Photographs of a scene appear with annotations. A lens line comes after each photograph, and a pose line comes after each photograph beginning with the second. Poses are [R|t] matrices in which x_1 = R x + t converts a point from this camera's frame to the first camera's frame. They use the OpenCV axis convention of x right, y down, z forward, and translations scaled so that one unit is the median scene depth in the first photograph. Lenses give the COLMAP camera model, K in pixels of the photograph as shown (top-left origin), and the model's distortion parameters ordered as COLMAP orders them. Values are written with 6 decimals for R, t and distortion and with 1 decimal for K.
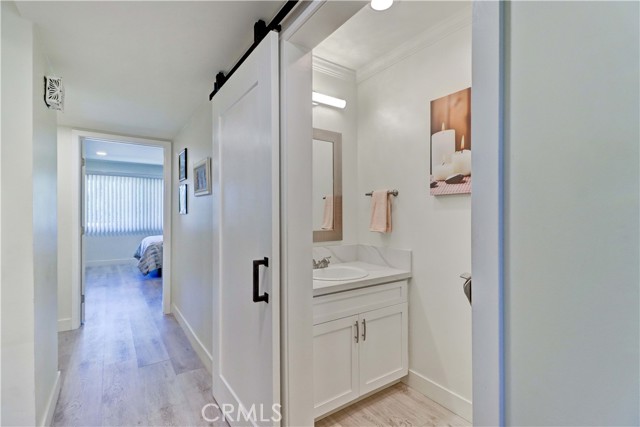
lens RADIAL K [[296.4, 0, 329.0], [0, 296.4, 215.9], [0, 0, 1]] dist [0.017607, -0.011277]
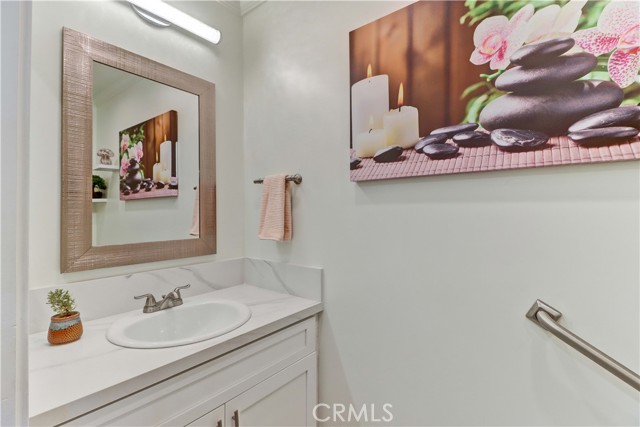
lens RADIAL K [[296.4, 0, 321.2], [0, 296.4, 212.4], [0, 0, 1]] dist [0.017607, -0.011277]
pose [[0.966087, -0.003631, 0.258191, 0.111083], [0.005260, 0.999970, -0.005622, -0.001025], [-0.258163, 0.006790, 0.966078, 0.381372]]
